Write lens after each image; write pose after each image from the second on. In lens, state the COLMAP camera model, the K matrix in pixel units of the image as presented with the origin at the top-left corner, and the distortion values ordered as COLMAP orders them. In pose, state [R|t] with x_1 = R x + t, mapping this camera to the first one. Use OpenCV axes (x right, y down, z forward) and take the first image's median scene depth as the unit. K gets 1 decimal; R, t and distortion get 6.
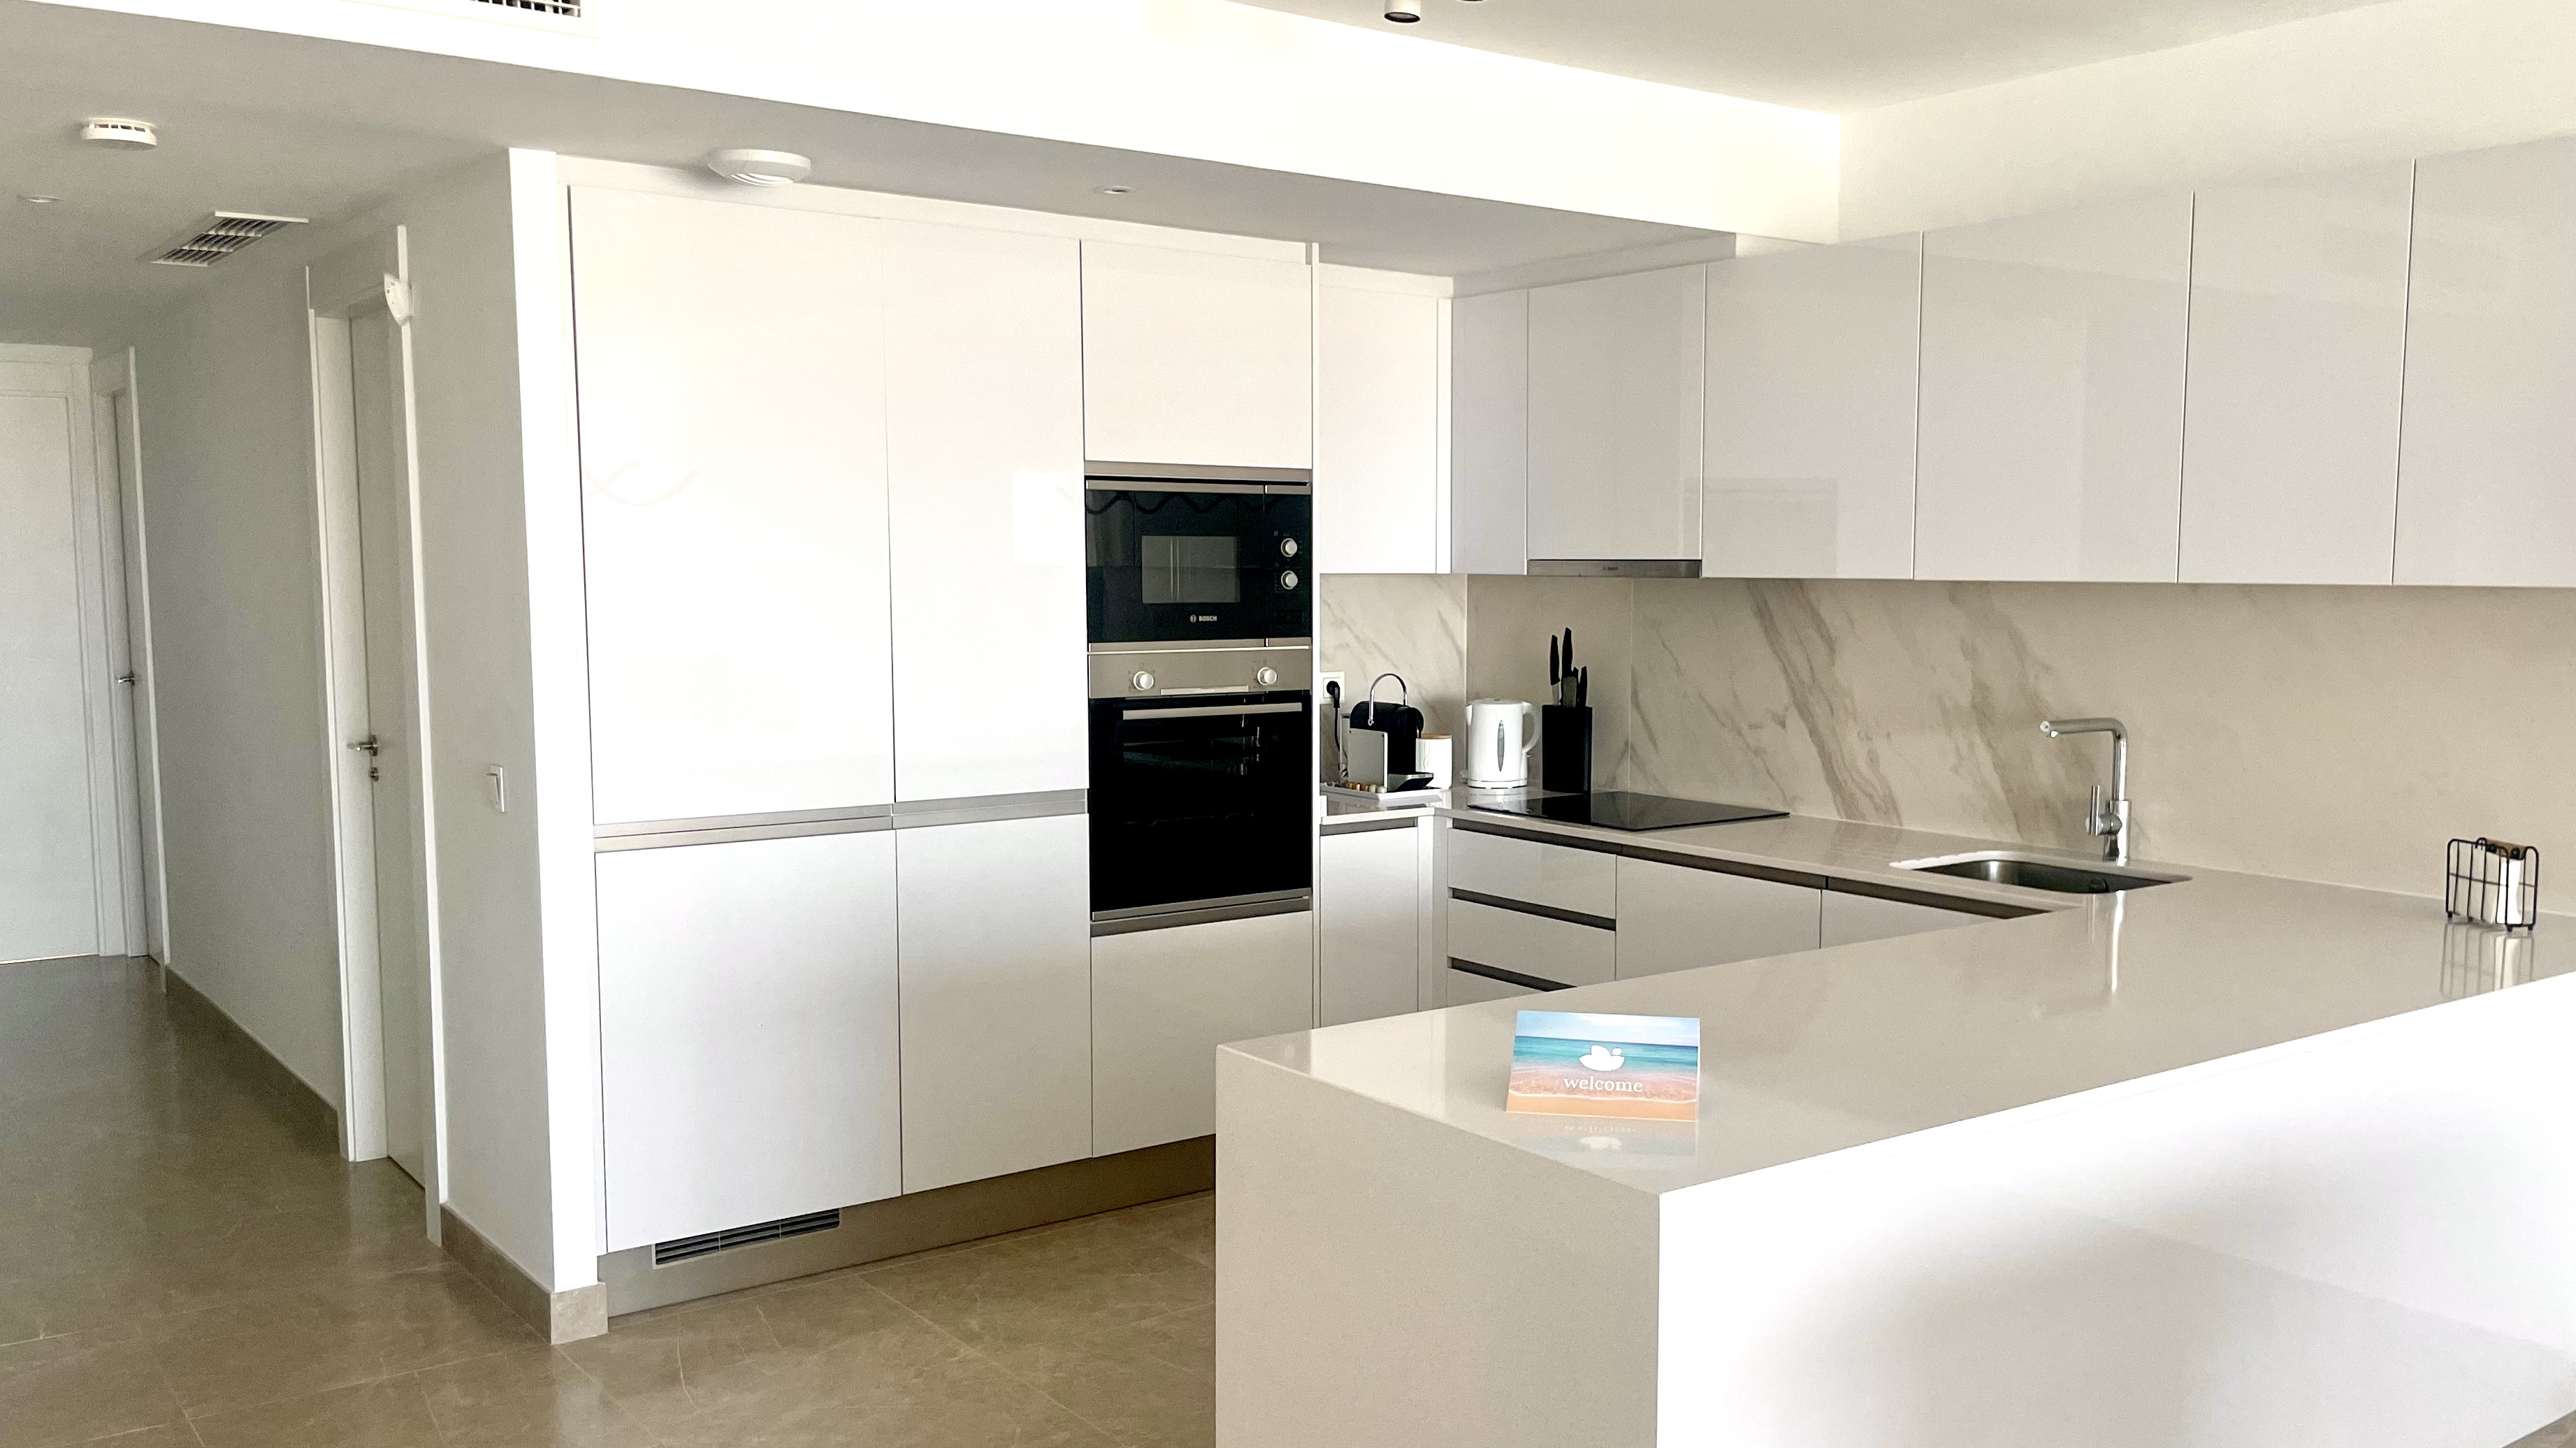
lens RADIAL K [[2137.9, 0, 1409.8], [0, 2137.9, 768.2], [0, 0, 1]] dist [0.044101, -0.007777]
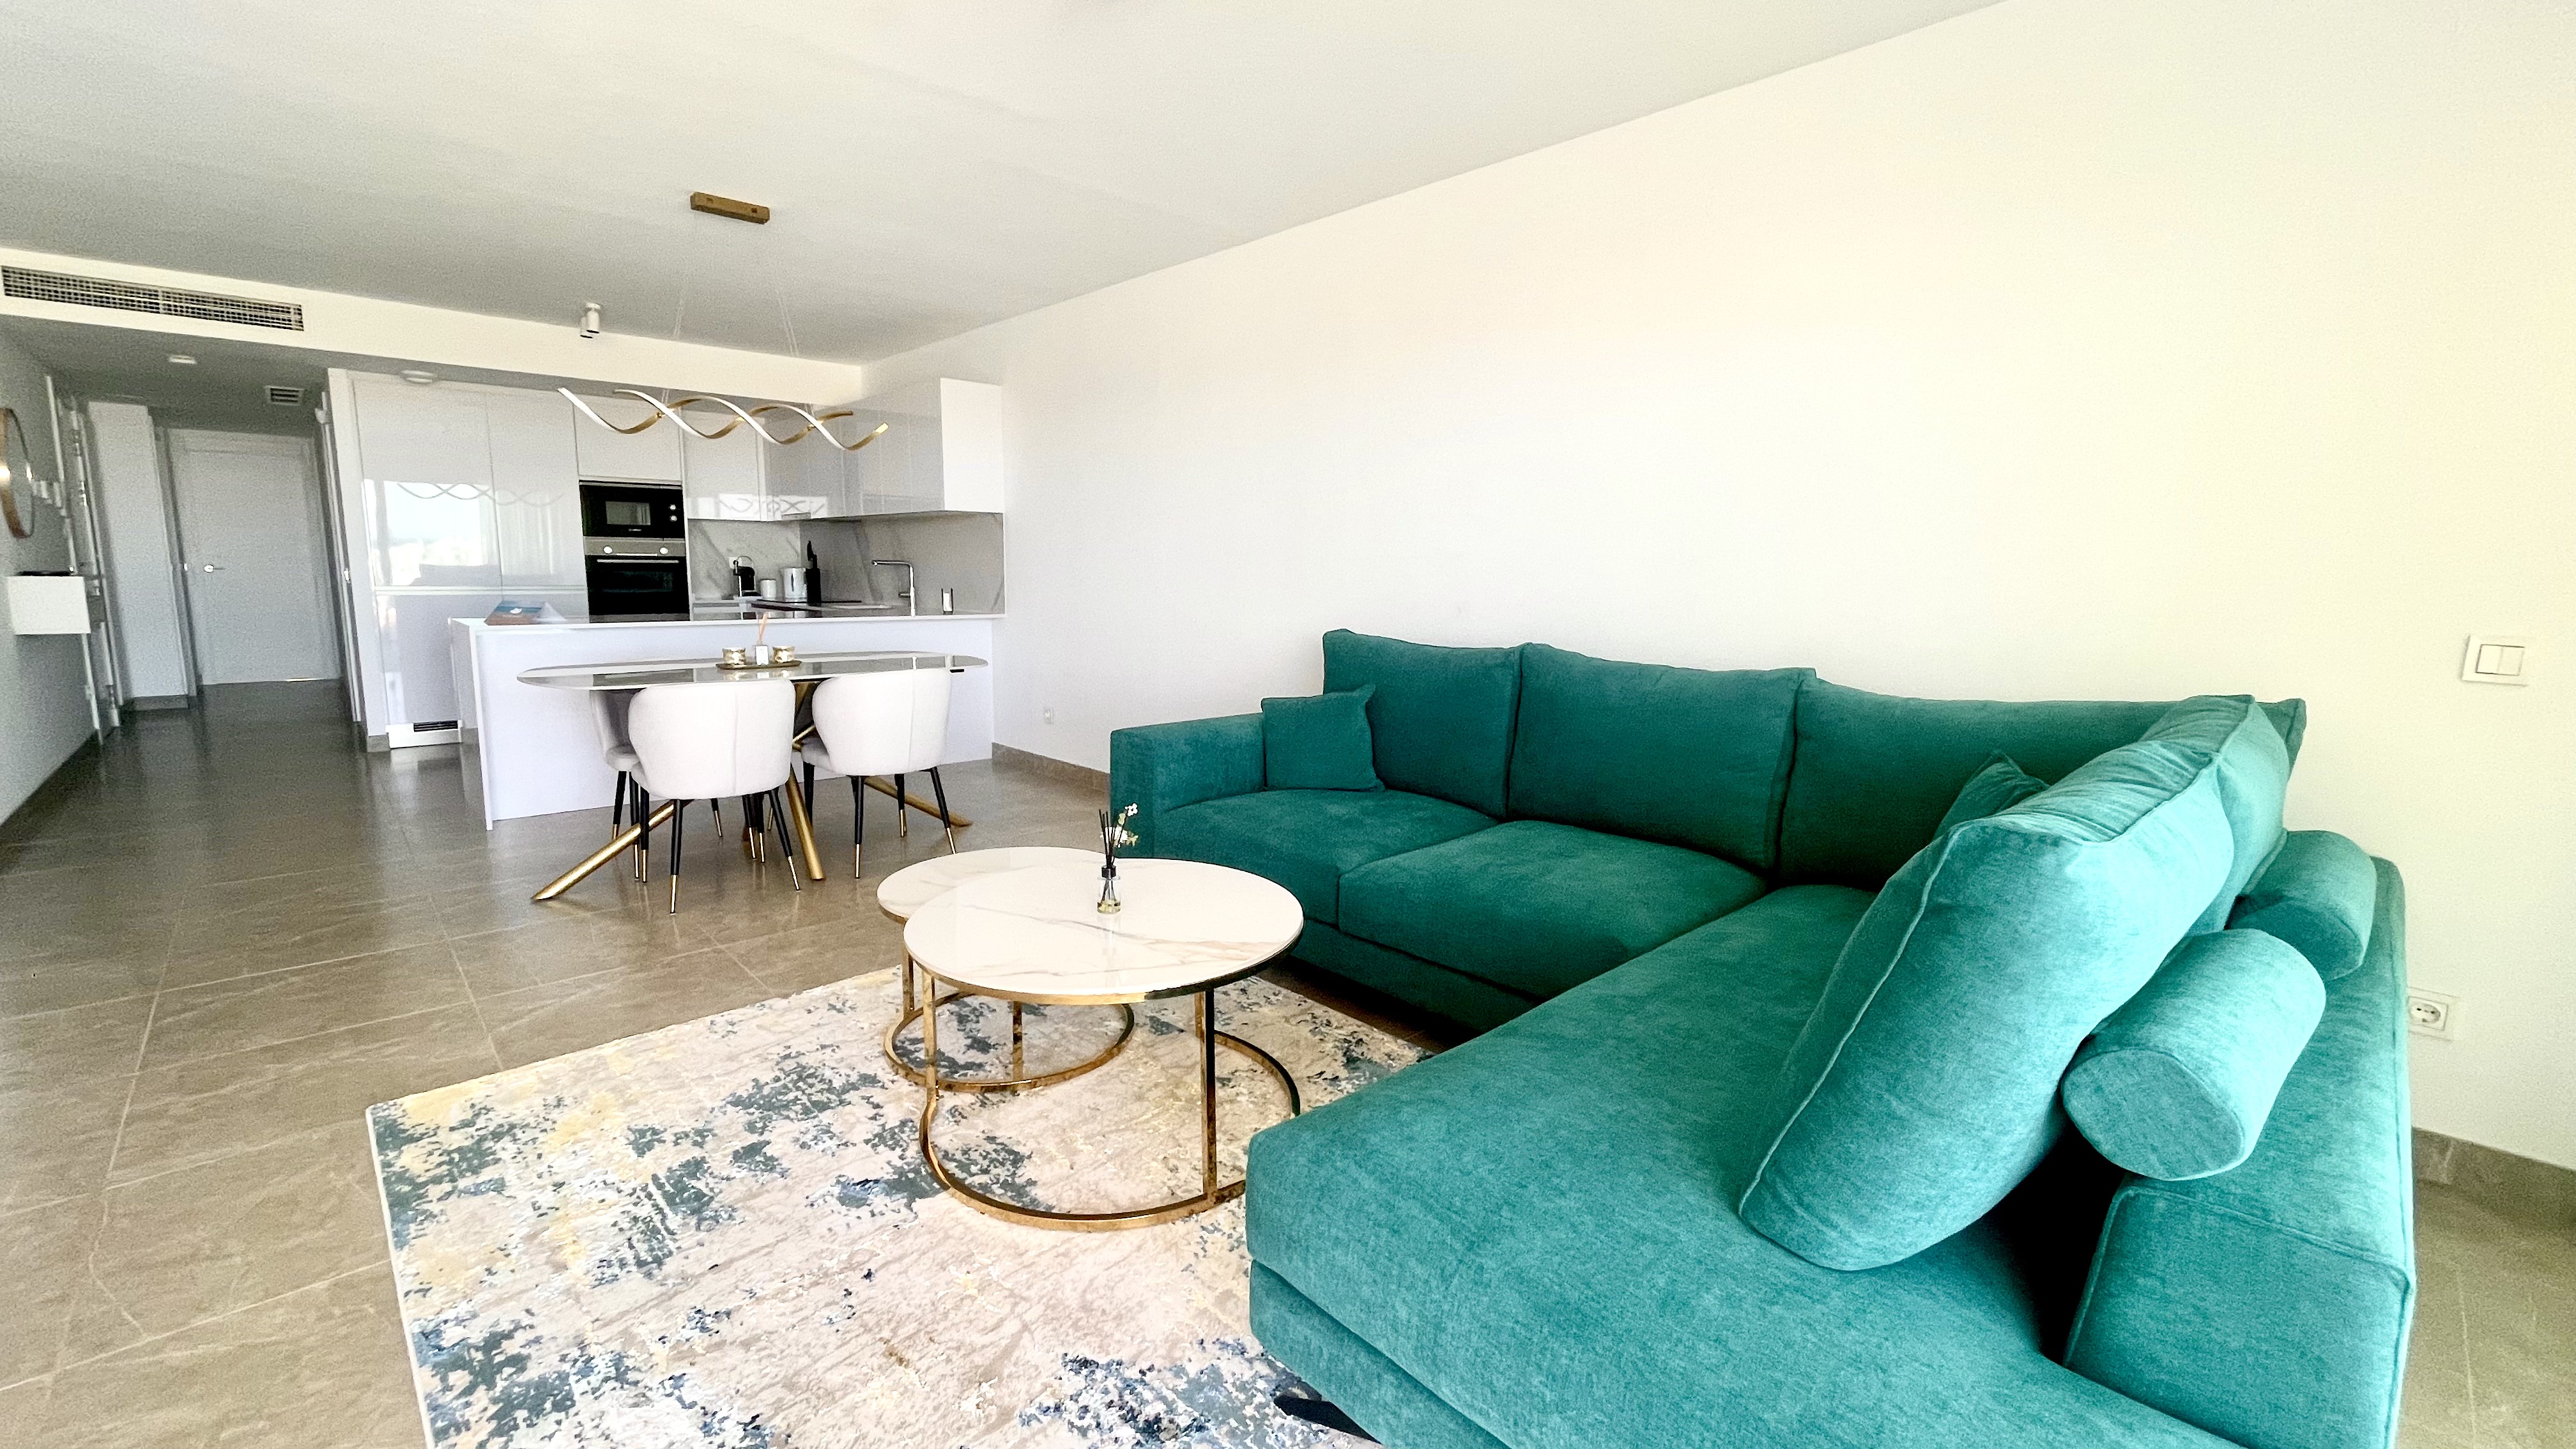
lens RADIAL K [[1059.1, 0, 1265.3], [0, 1059.1, 713.8], [0, 0, 1]] dist [0.019823, 0.000028]
pose [[0.997358, -0.007513, 0.072251, 0.662857], [0.004232, 0.998957, 0.045455, 0.120530], [-0.072517, -0.045029, 0.996350, -0.556504]]
